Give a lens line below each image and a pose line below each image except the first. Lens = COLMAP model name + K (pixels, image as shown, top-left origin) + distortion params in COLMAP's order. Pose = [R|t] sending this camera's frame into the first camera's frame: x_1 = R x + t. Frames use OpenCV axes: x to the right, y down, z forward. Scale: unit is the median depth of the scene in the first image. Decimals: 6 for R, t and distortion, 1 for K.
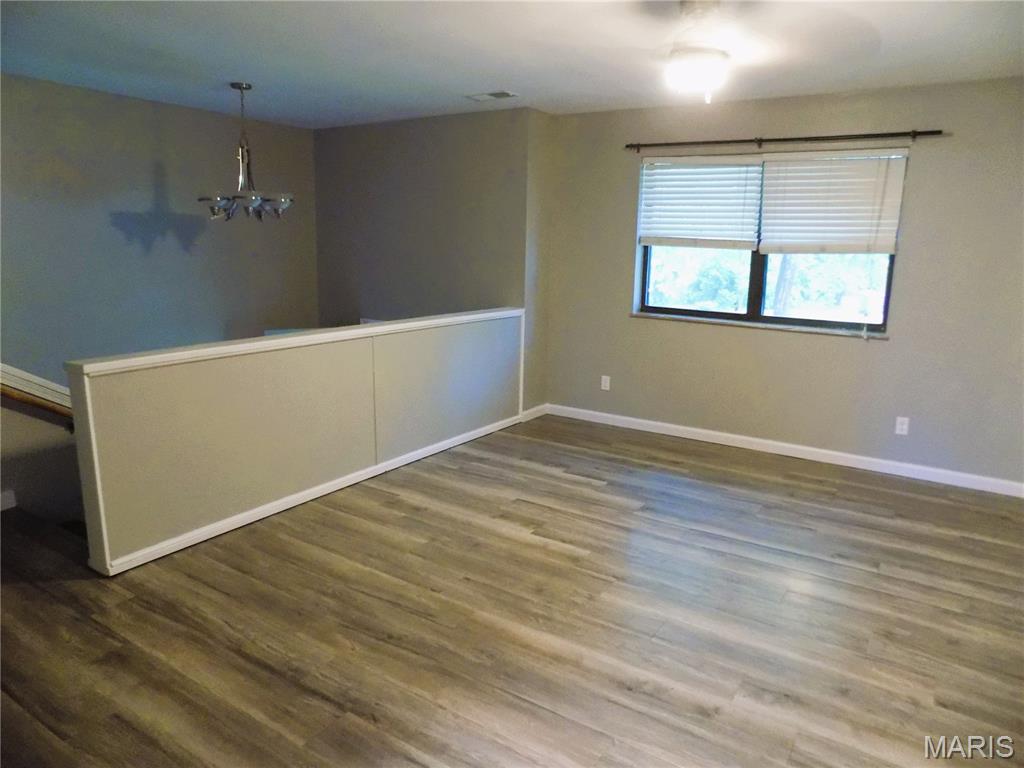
lens RADIAL K [[691.0, 0, 517.5], [0, 691.0, 376.6], [0, 0, 1]] dist [-0.069628, 0.072339]
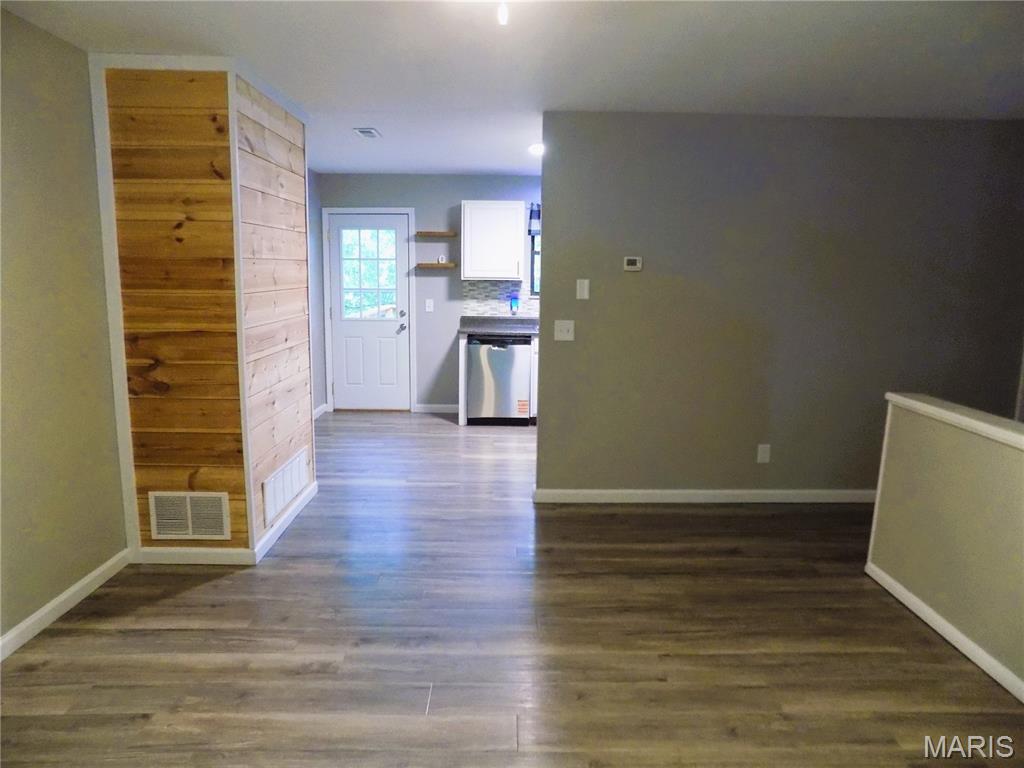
lens RADIAL K [[691.0, 0, 515.5], [0, 691.0, 376.9], [0, 0, 1]] dist [-0.069628, 0.072339]
pose [[-0.833991, 0.051680, -0.549353, 0.422259], [-0.139511, 0.943506, 0.300556, -0.231791], [0.533850, 0.327302, -0.779665, 1.167345]]
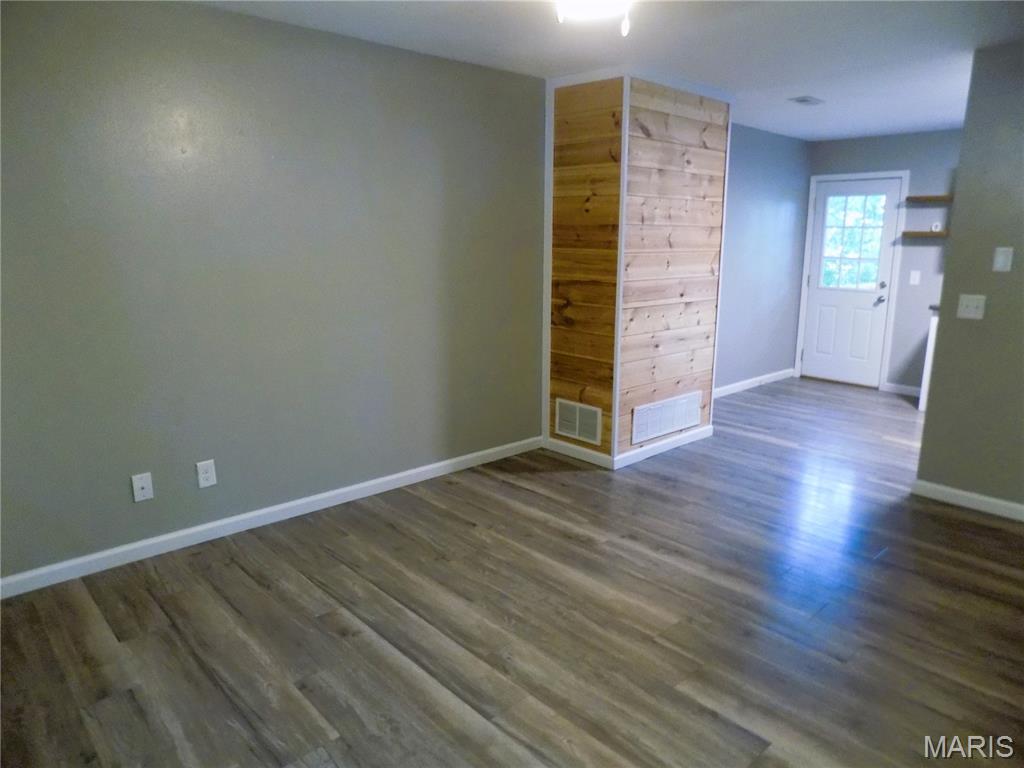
lens RADIAL K [[691.0, 0, 518.6], [0, 691.0, 377.1], [0, 0, 1]] dist [-0.069628, 0.072339]
pose [[-0.968829, -0.082356, 0.233640, 0.110993], [0.016663, 0.919324, 0.393149, -0.275468], [-0.247169, 0.384787, -0.889295, 1.368681]]
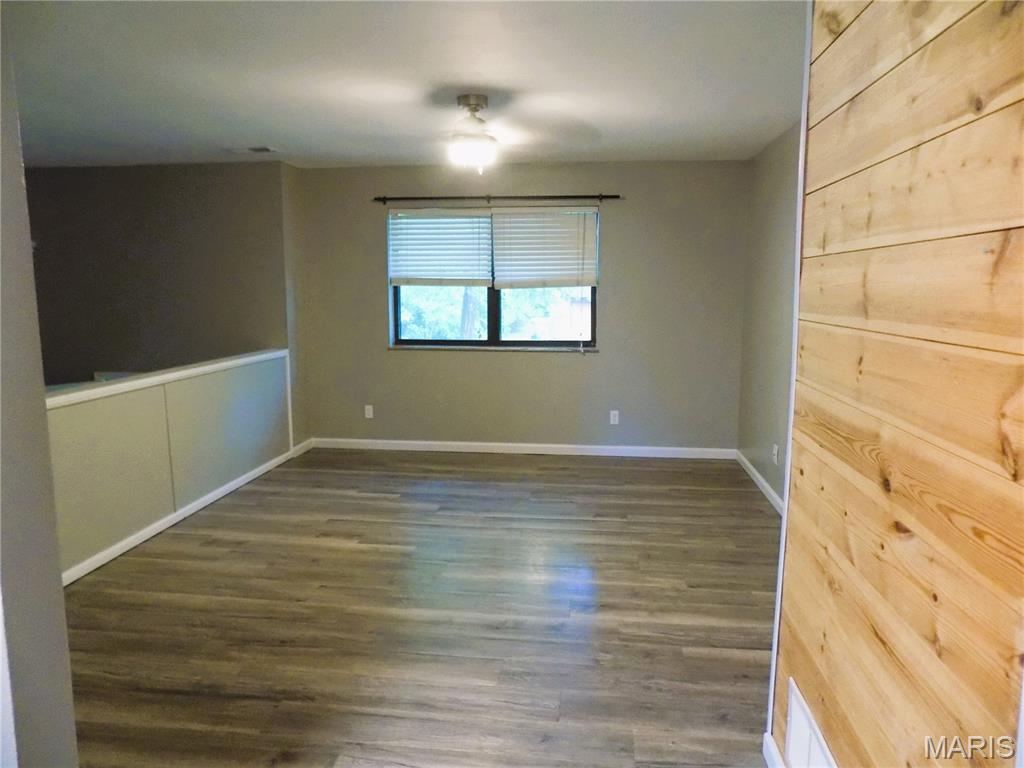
lens RADIAL K [[691.0, 0, 517.9], [0, 691.0, 379.7], [0, 0, 1]] dist [-0.069628, 0.072339]
pose [[0.896405, -0.084460, 0.435114, -0.199367], [0.106452, 0.993968, -0.026370, 0.019232], [-0.430262, 0.069957, 0.899989, -0.129891]]
